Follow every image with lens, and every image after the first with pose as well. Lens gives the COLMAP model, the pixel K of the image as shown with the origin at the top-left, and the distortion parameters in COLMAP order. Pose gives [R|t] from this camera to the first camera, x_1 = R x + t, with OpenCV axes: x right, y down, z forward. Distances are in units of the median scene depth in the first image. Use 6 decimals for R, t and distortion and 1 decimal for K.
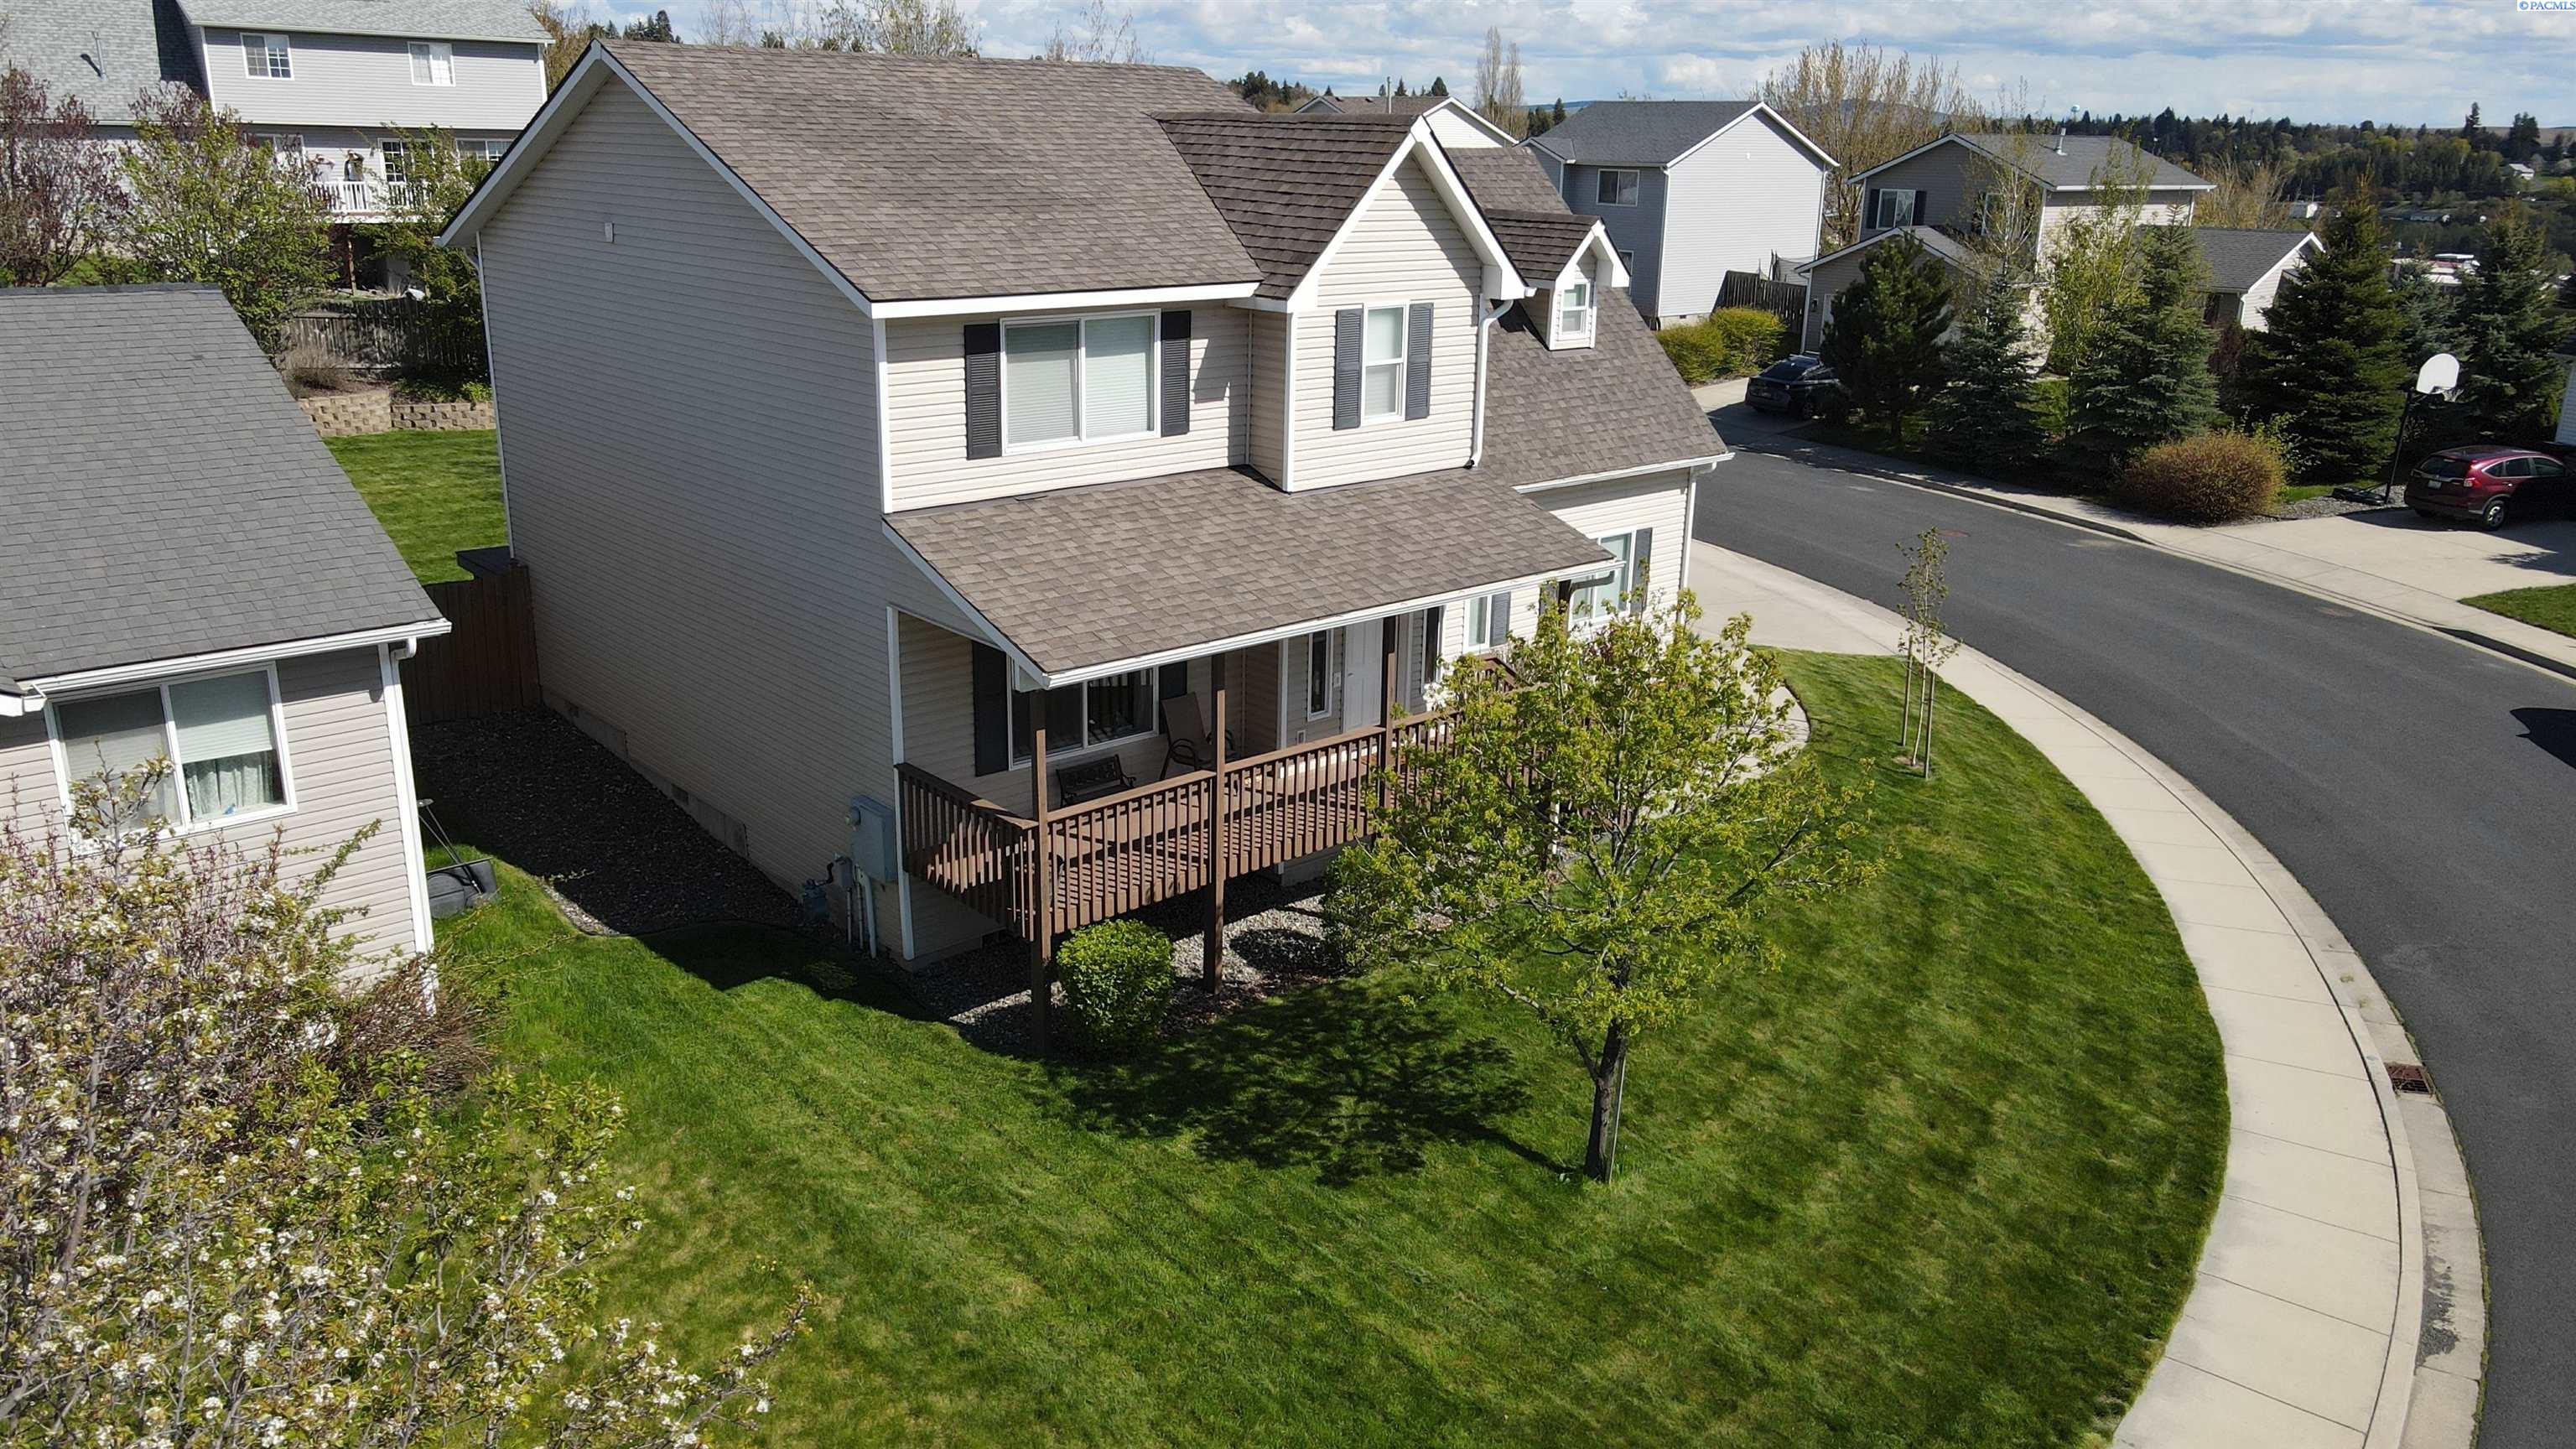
lens RADIAL K [[1894.2, 0, 1290.0], [0, 1894.2, 726.2], [0, 0, 1]] dist [-0.001674, 0.023630]
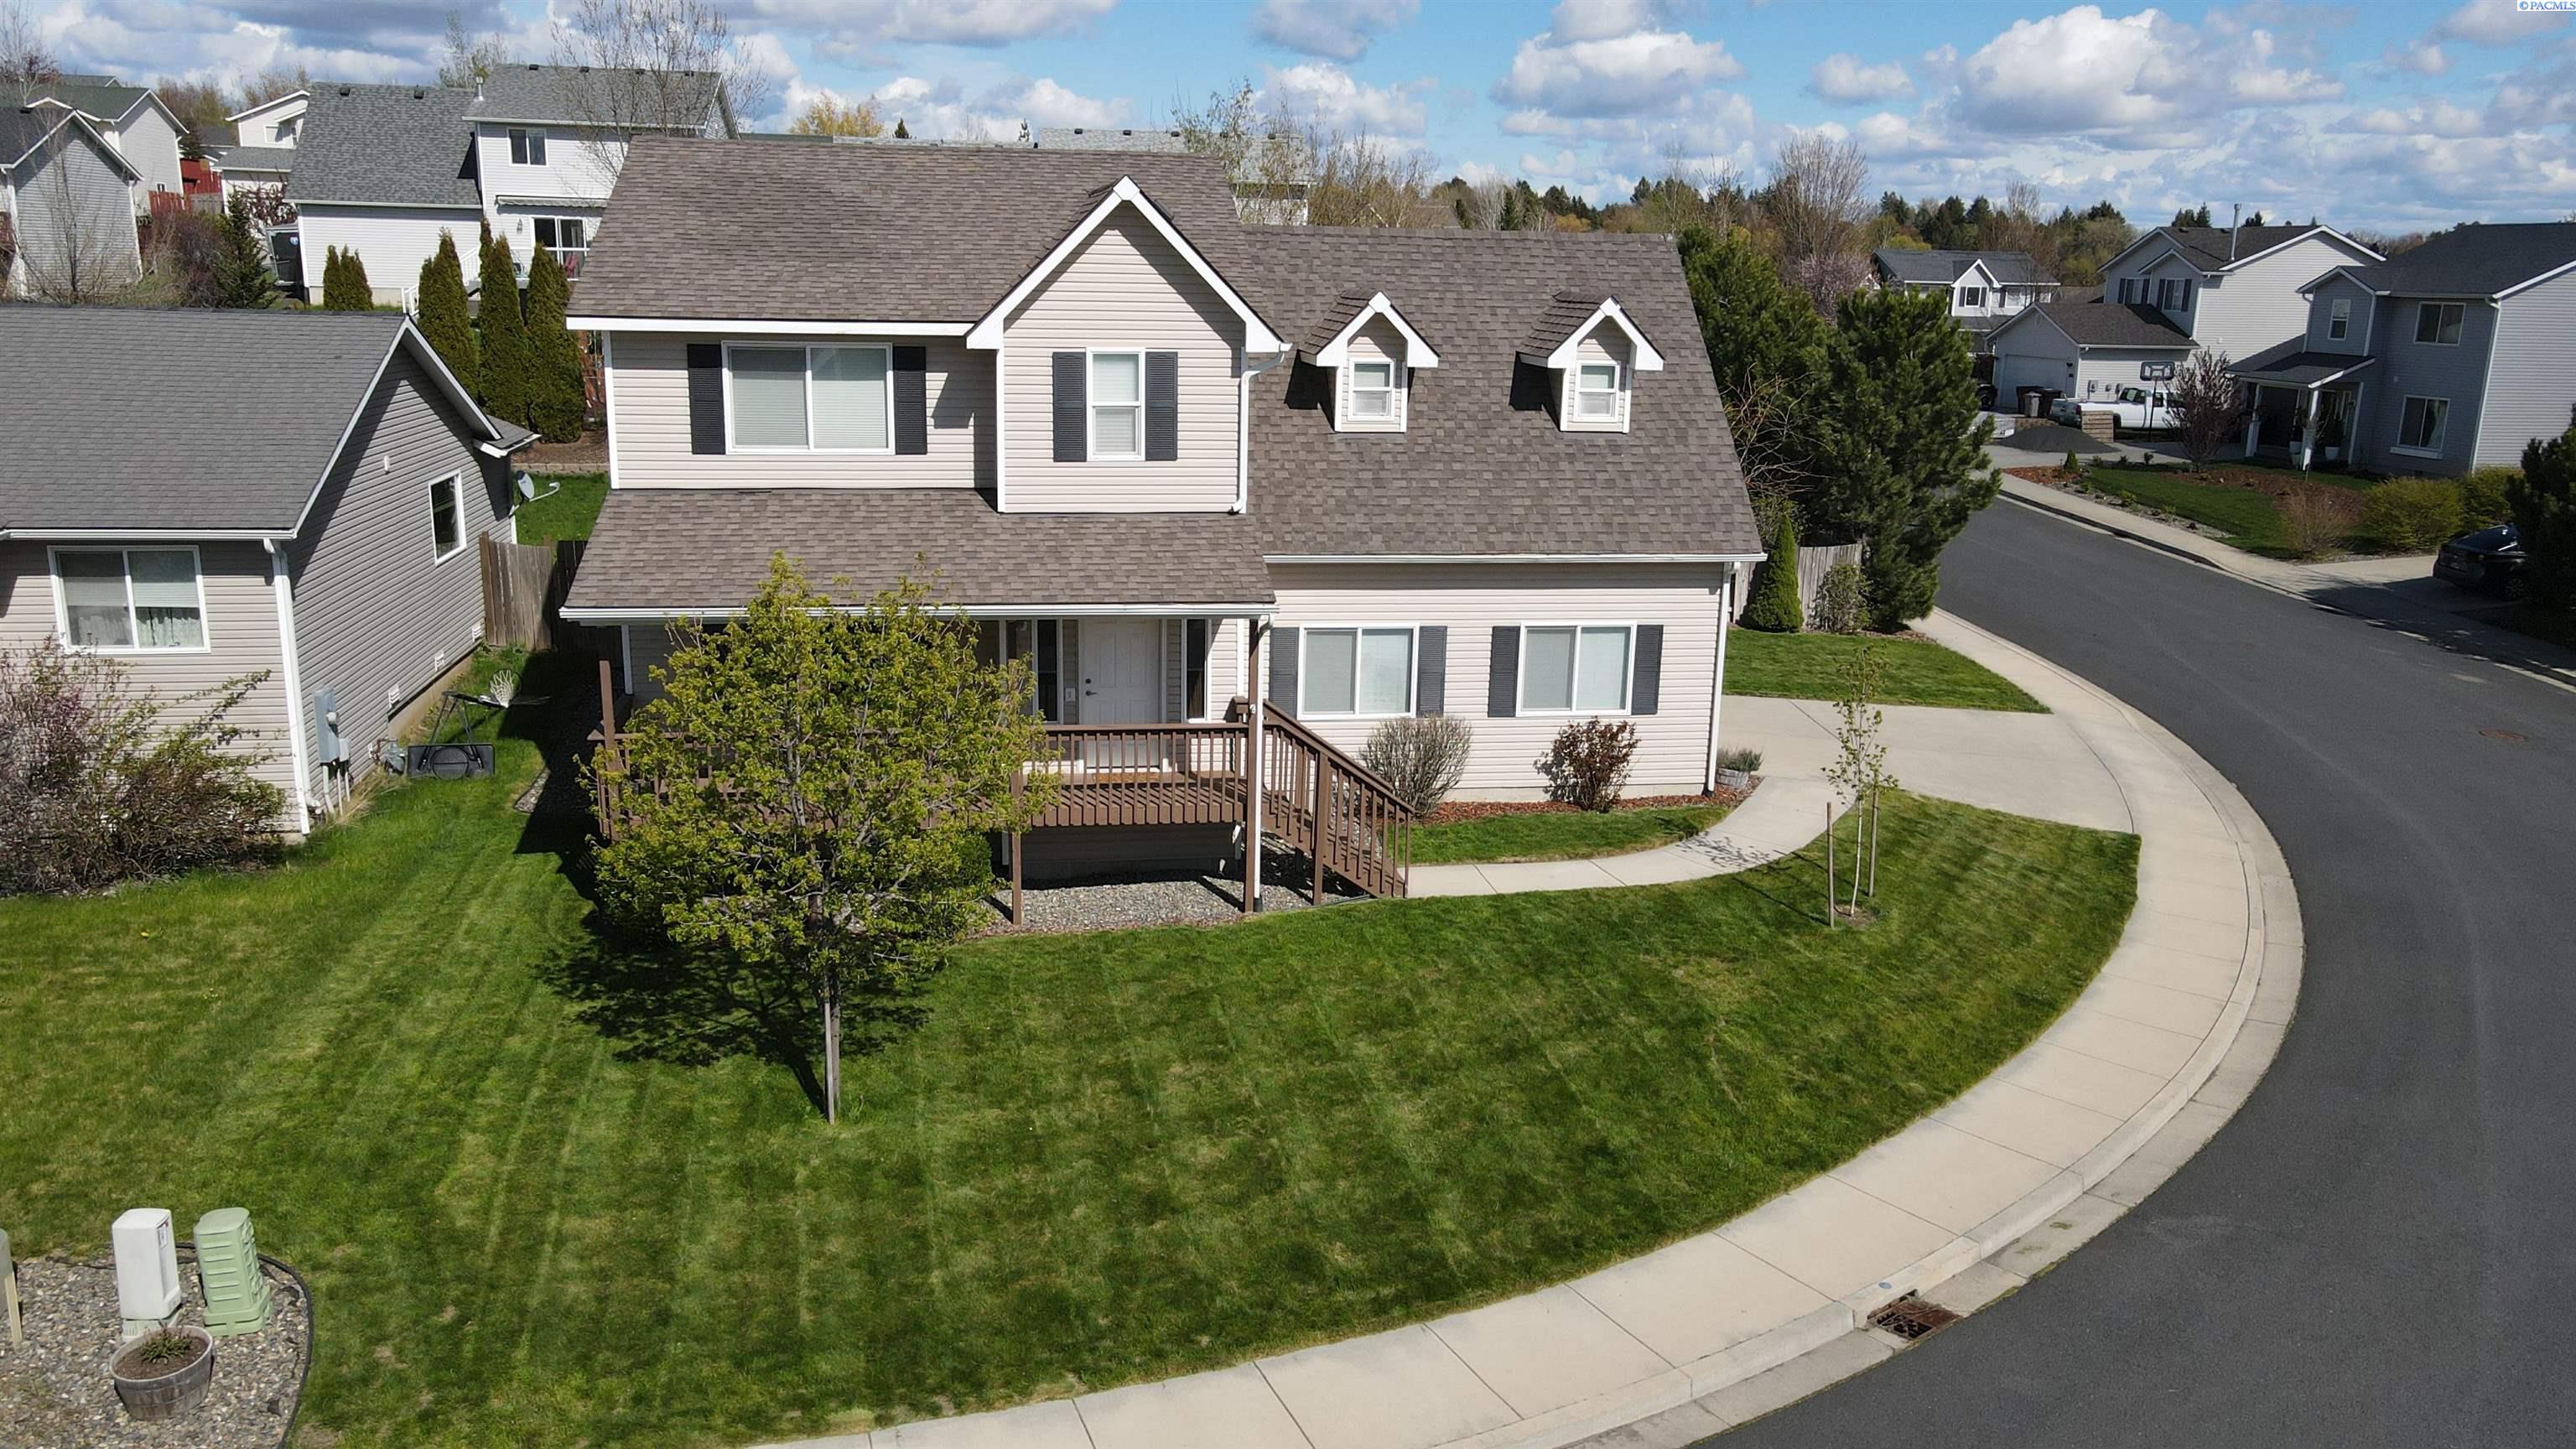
lens RADIAL K [[1894.2, 0, 1272.0], [0, 1894.2, 737.0], [0, 0, 1]] dist [-0.001674, 0.023630]
pose [[0.841933, 0.128344, -0.524096, 0.760894], [-0.166059, 0.985790, -0.025360, 0.008394], [0.513394, 0.108382, 0.851281, 0.156382]]
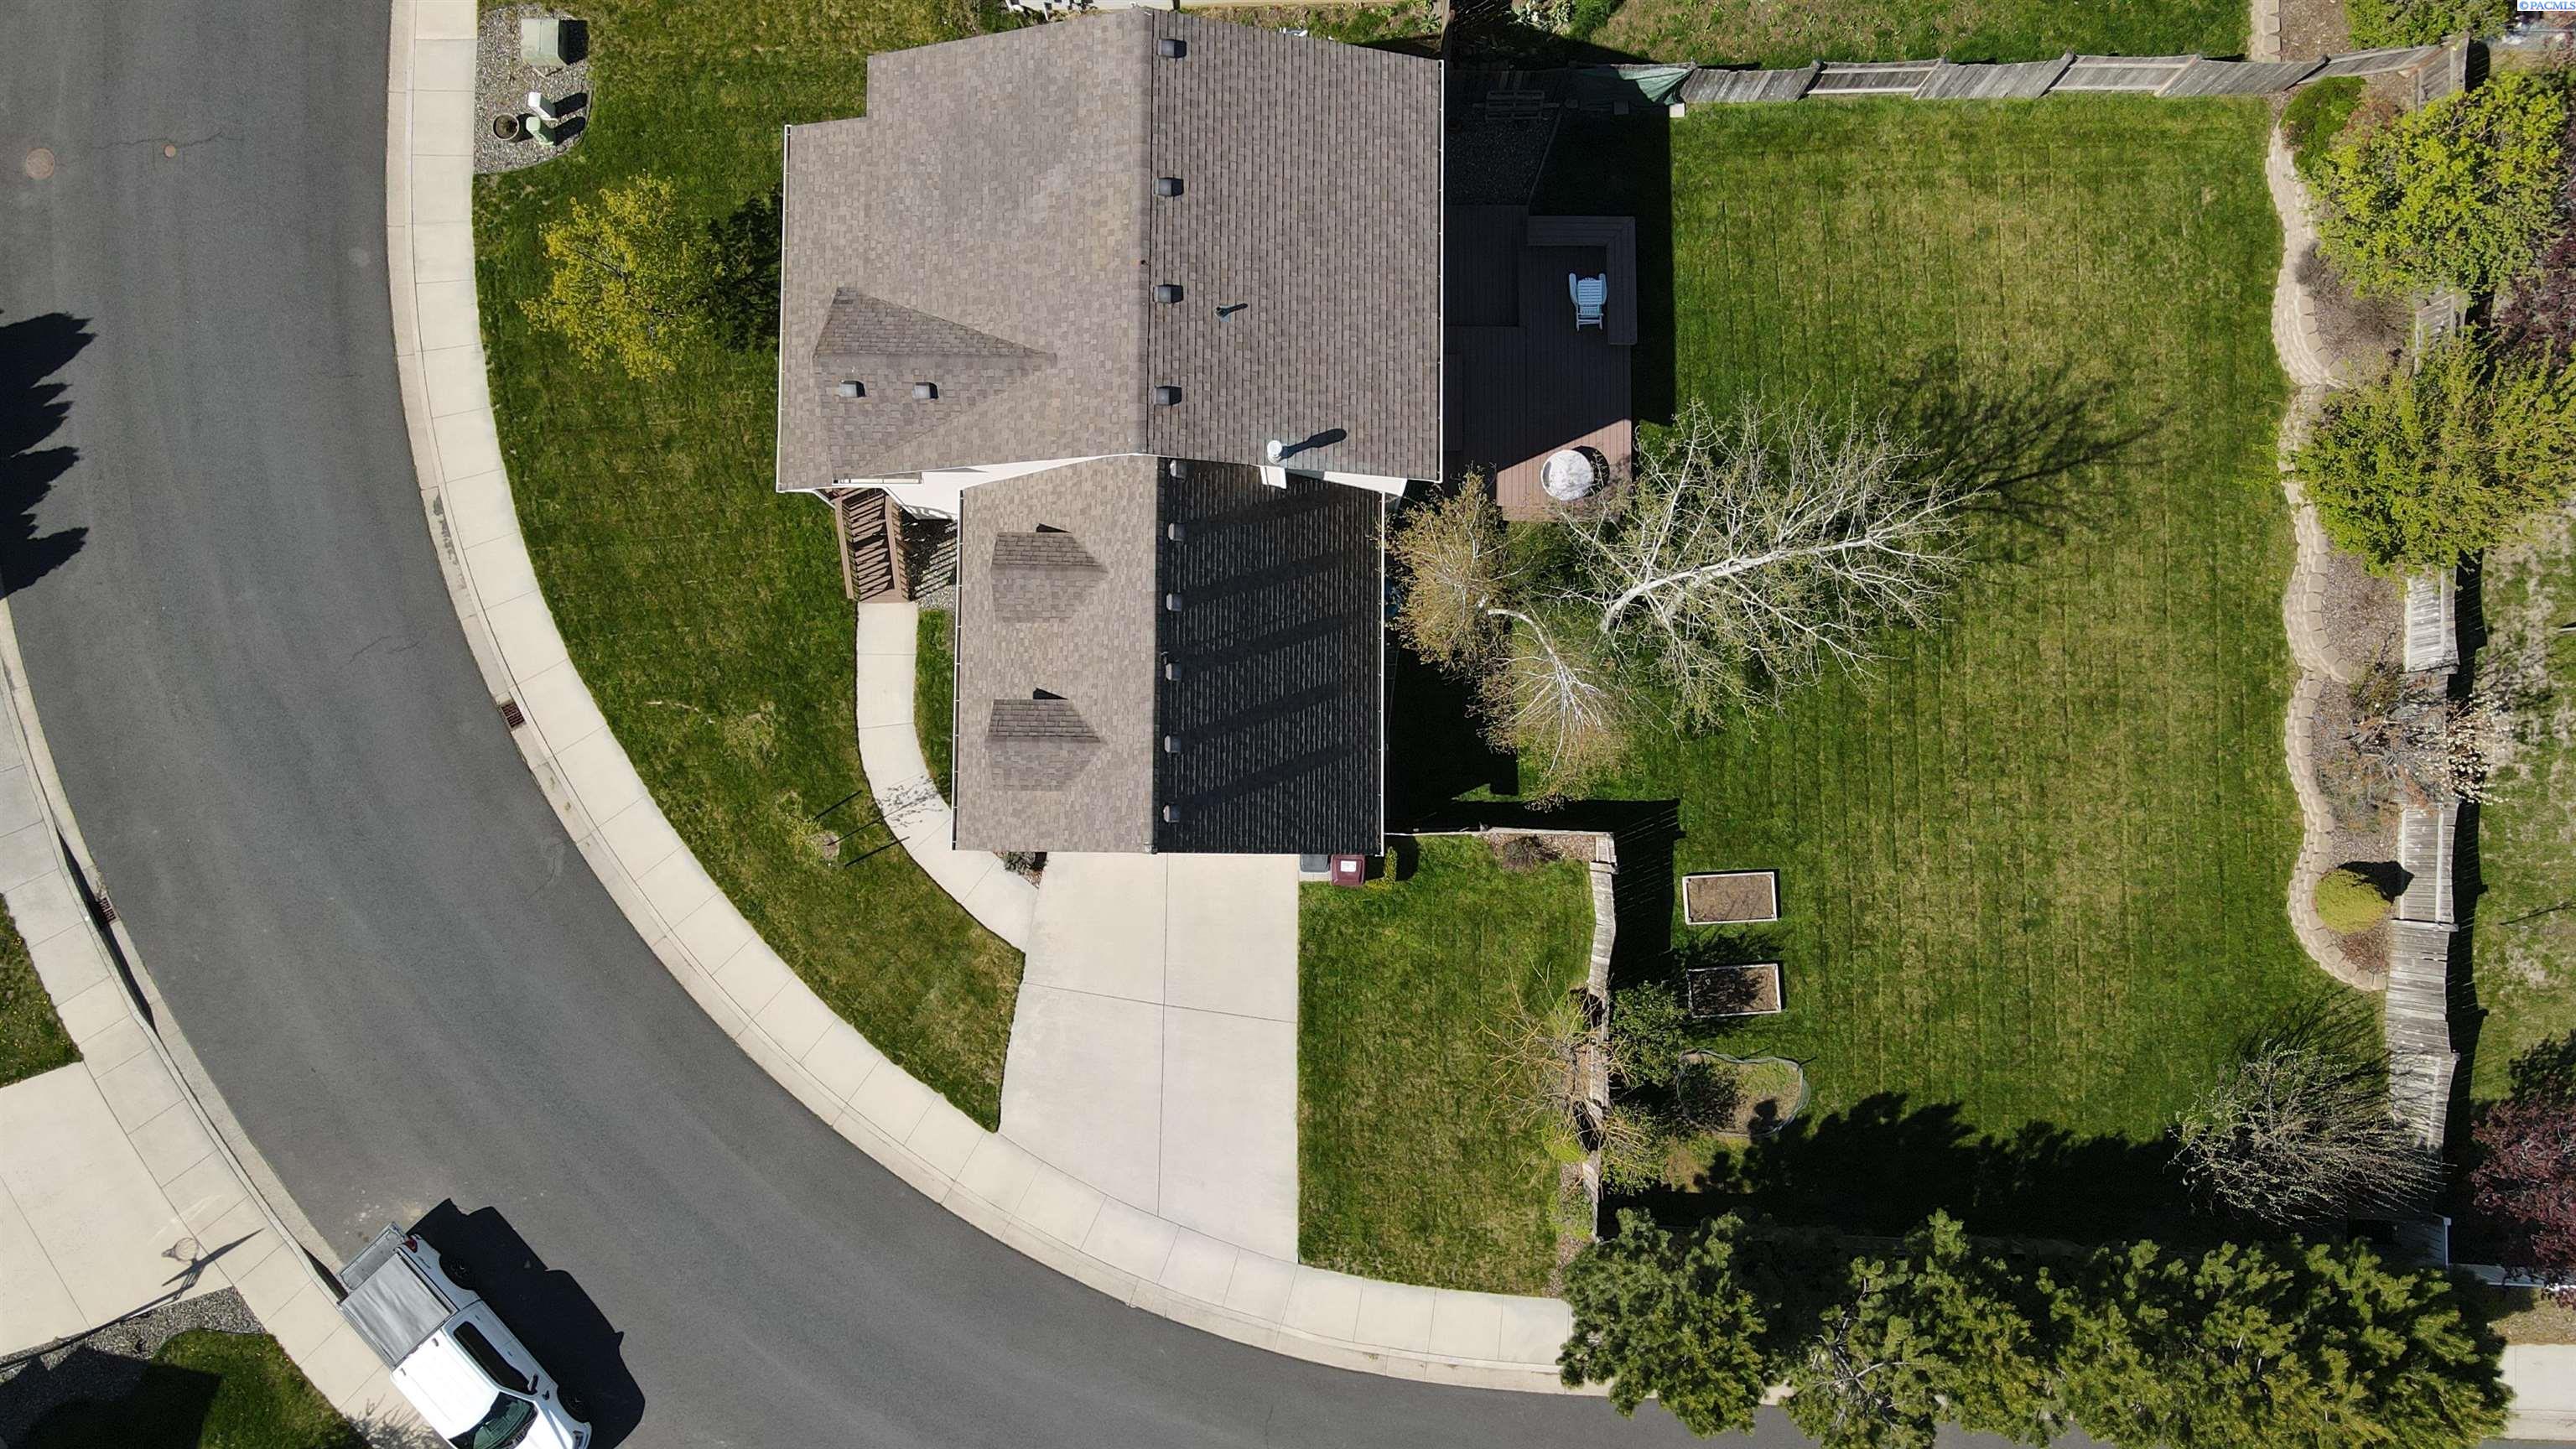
lens RADIAL K [[1894.2, 0, 1284.0], [0, 1894.2, 736.1], [0, 0, 1]] dist [-0.001674, 0.023630]
pose [[-0.672524, 0.737576, -0.060778, 0.142138], [-0.224712, -0.125265, 0.966340, -2.180185], [0.705136, 0.663544, 0.249986, 1.121621]]
